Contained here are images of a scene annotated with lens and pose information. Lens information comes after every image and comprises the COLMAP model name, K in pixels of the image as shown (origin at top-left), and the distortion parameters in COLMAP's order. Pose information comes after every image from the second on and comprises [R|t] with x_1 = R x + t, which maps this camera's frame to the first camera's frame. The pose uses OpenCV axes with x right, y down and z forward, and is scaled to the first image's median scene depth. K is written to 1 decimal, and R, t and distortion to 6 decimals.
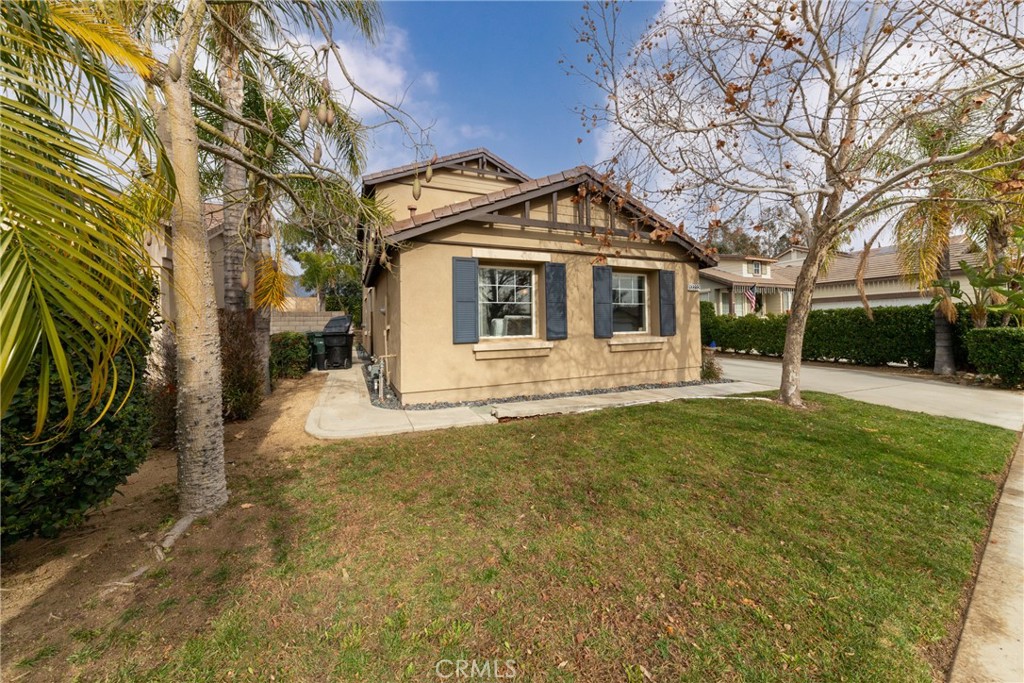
lens RADIAL K [[377.0, 0, 530.0], [0, 377.0, 324.2], [0, 0, 1]] dist [0.000769, 0.000043]
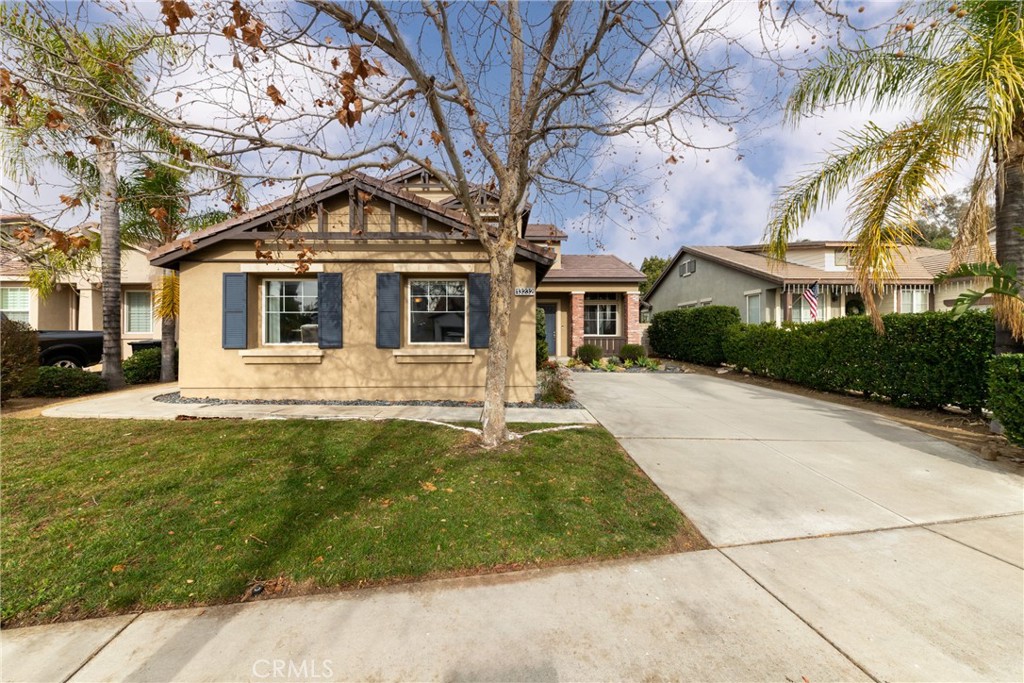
lens RADIAL K [[359.3, 0, 511.3], [0, 359.3, 339.0], [0, 0, 1]] dist [0.001398, 0.000043]
pose [[0.909235, 0.024459, -0.415563, 0.870602], [-0.012994, 0.999453, 0.030396, -0.018971], [0.416079, -0.022237, 0.909056, 0.303118]]
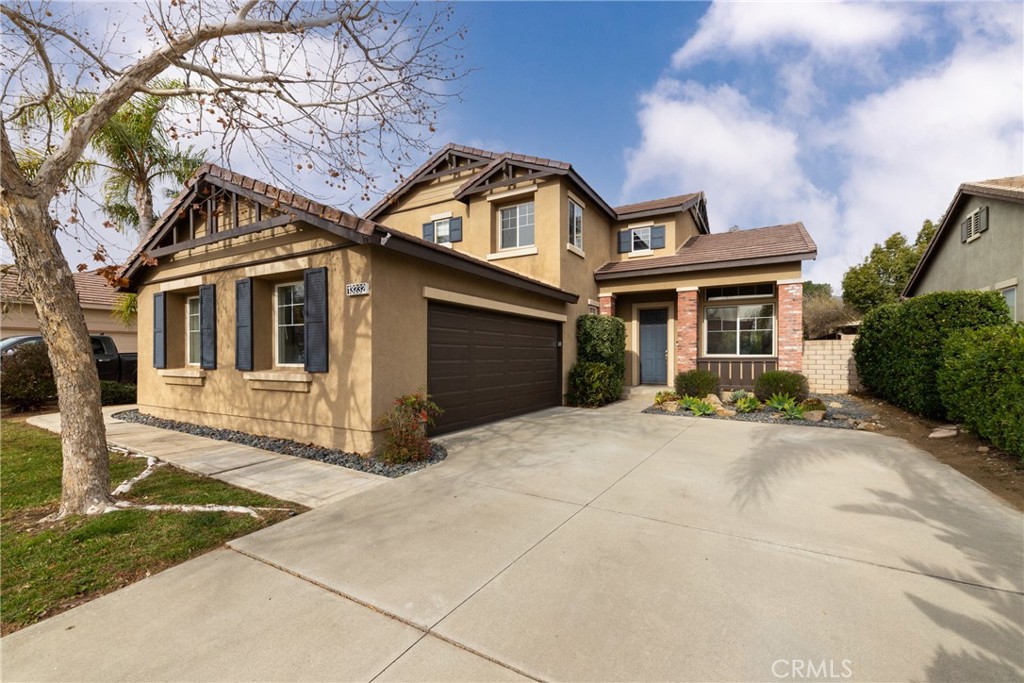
lens RADIAL K [[415.9, 0, 540.1], [0, 415.9, 363.3], [0, 0, 1]] dist [0.003245, 0.000123]
pose [[0.585280, 0.034244, -0.810107, 1.286208], [-0.002079, 0.999168, 0.040734, -0.015648], [0.810828, -0.022157, 0.584865, 1.002691]]
